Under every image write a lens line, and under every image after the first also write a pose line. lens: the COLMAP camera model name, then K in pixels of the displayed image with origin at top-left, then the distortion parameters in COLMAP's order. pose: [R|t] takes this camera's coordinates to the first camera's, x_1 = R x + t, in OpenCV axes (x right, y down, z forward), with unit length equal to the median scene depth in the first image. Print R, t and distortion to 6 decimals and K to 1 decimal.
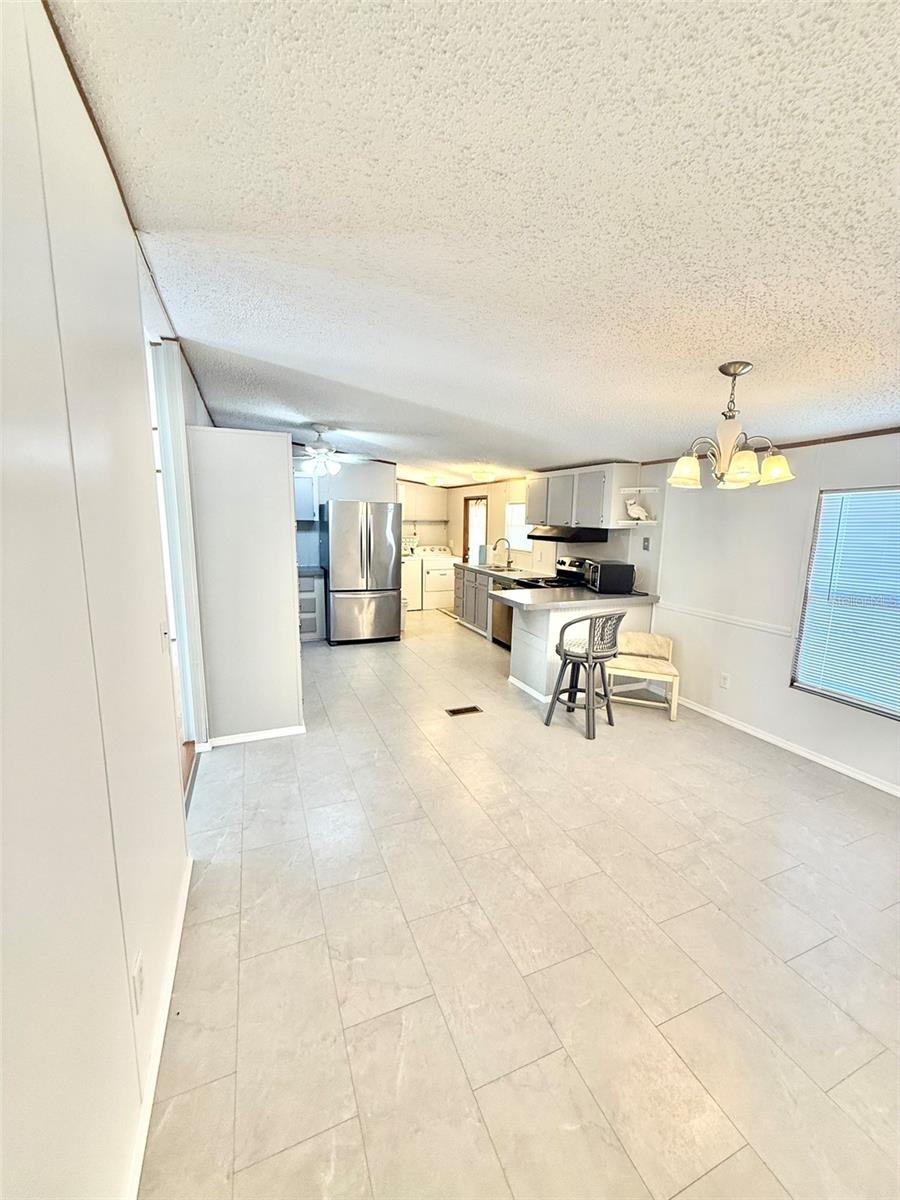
lens RADIAL K [[473.0, 0, 450.0], [0, 473.0, 600.0], [0, 0, 1]] dist [-0.001133, -0.000050]
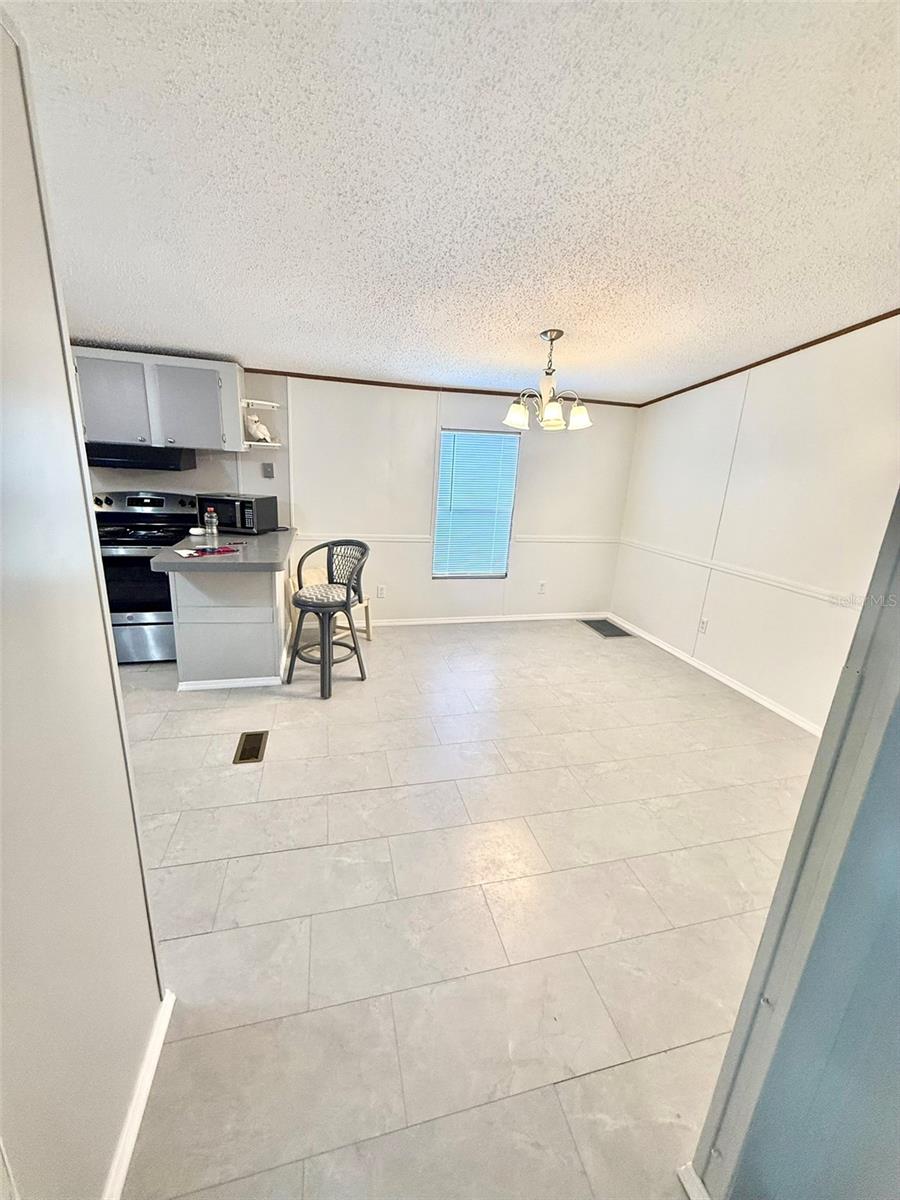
lens RADIAL K [[473.0, 0, 450.0], [0, 473.0, 600.0], [0, 0, 1]] dist [-0.001133, -0.000050]
pose [[0.150236, -0.284017, 0.946976, -0.426183], [0.115552, 0.956327, 0.268489, -0.086026], [-0.981874, 0.069088, 0.176493, 0.538640]]
